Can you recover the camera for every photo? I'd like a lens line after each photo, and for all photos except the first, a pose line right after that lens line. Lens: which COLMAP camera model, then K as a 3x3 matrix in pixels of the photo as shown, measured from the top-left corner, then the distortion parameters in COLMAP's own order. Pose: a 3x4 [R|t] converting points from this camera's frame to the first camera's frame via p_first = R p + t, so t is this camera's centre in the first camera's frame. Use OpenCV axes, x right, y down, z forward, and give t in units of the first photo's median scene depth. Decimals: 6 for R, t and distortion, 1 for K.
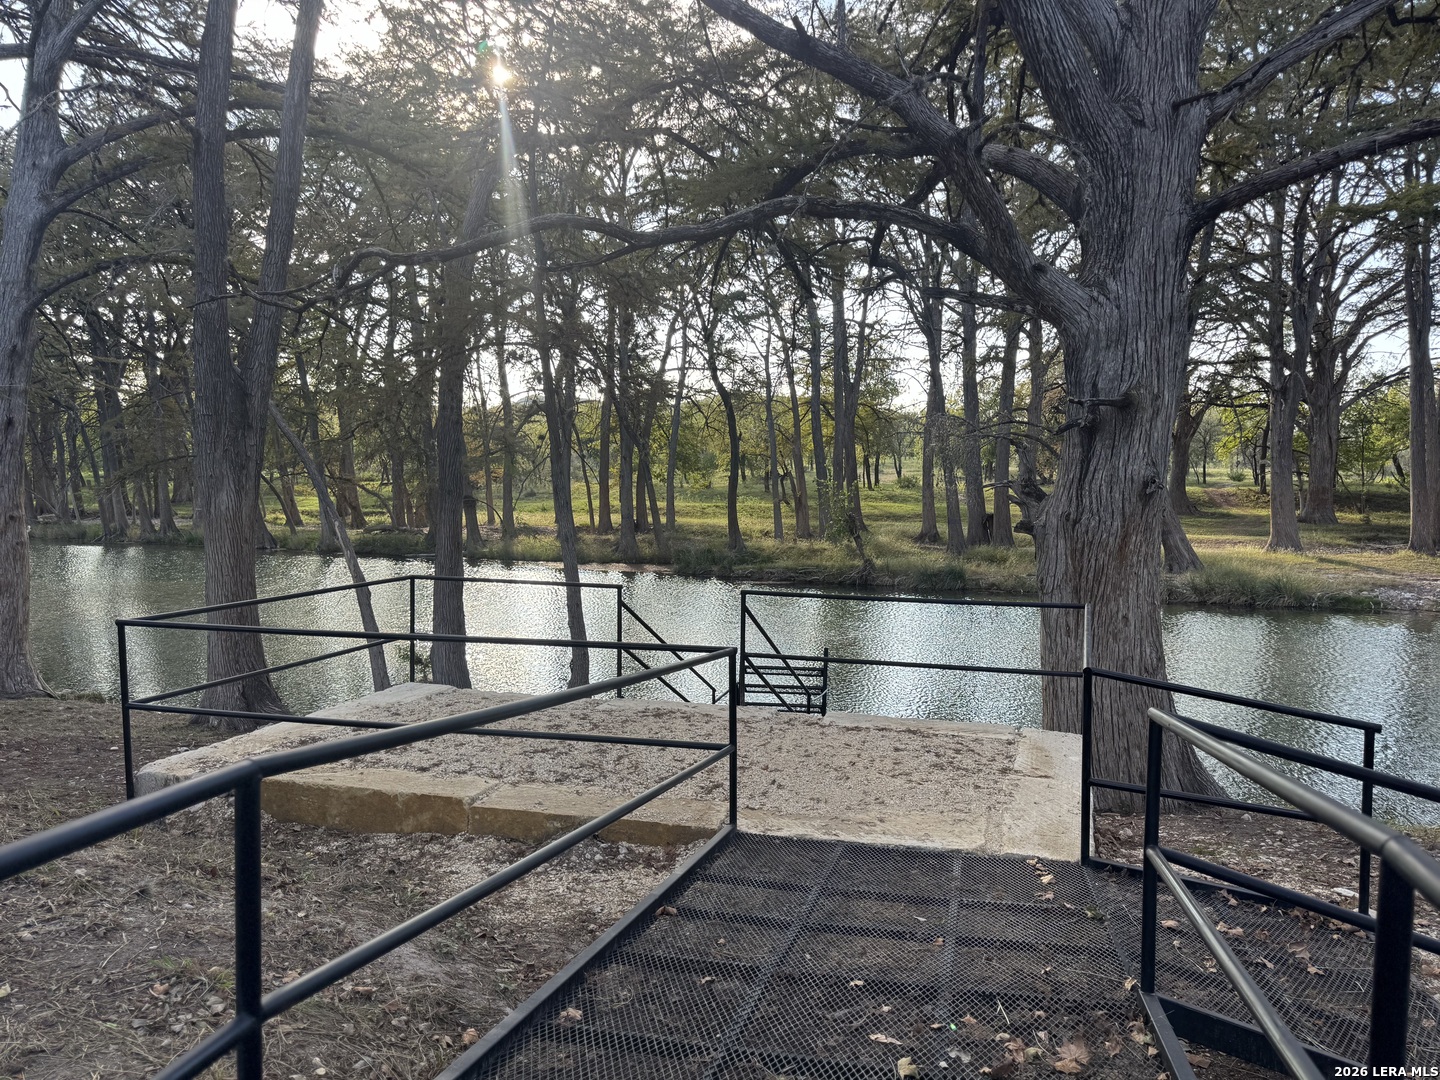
lens RADIAL K [[1009.6, 0, 713.2], [0, 1009.6, 534.1], [0, 0, 1]] dist [-0.006307, -0.013320]
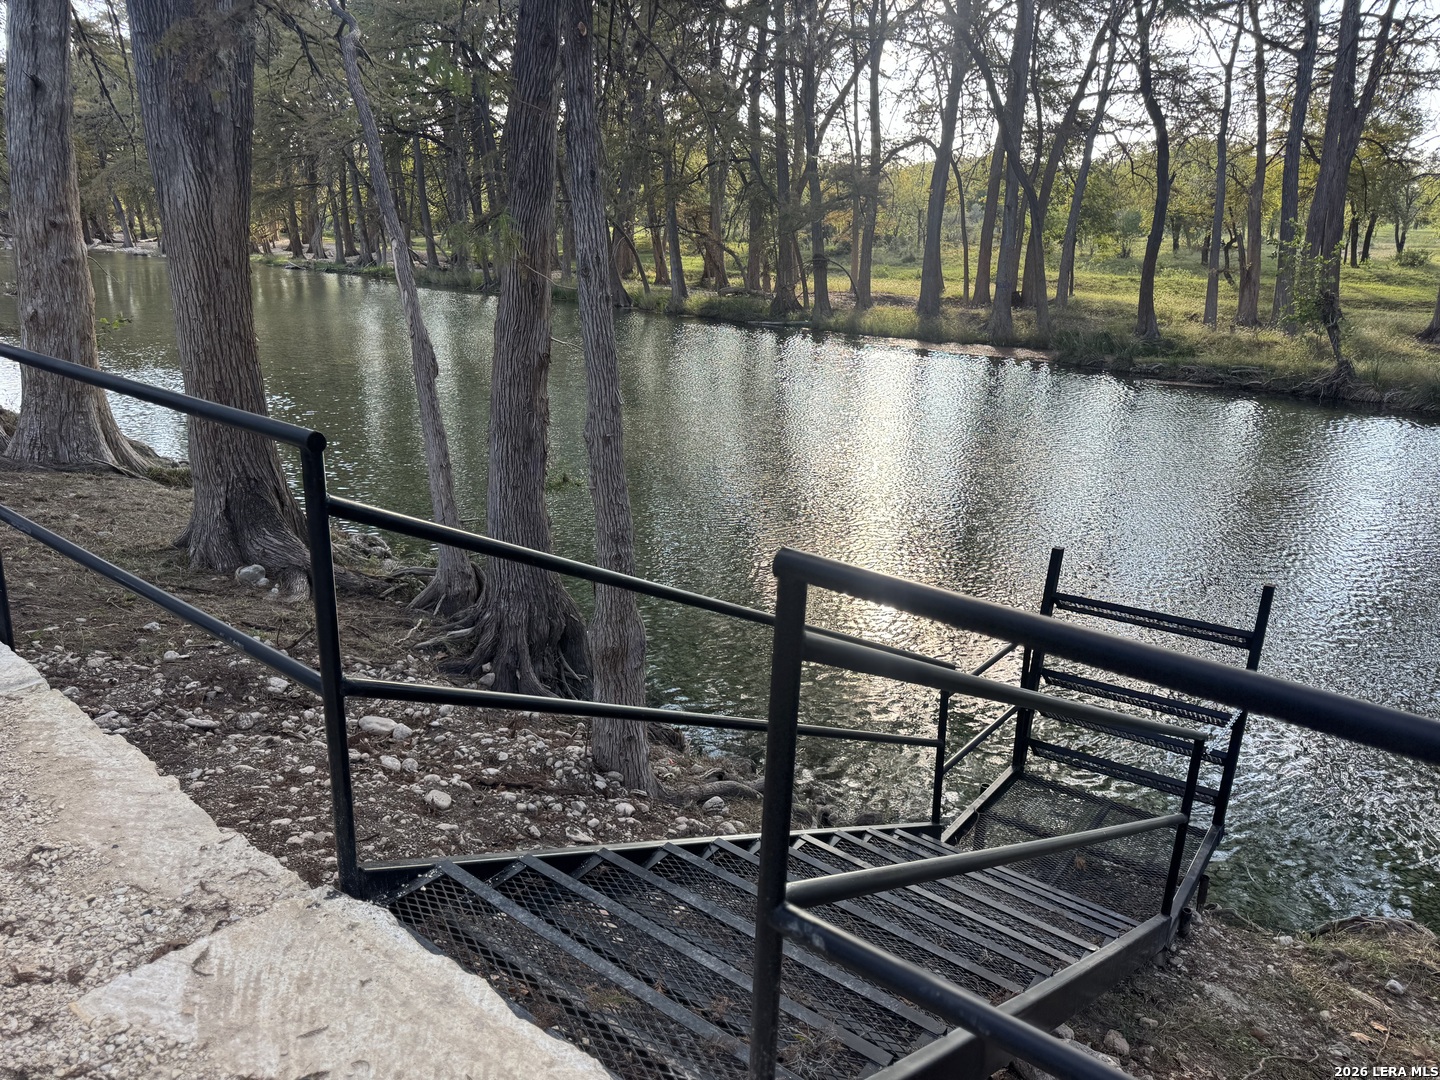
lens RADIAL K [[1009.6, 0, 696.3], [0, 1009.6, 539.6], [0, 0, 1]] dist [-0.006307, -0.013320]
pose [[0.919246, 0.129344, -0.371830, 0.011395], [-0.042853, 0.971750, 0.232090, 0.002096], [0.391345, -0.197414, 0.898820, 0.122861]]
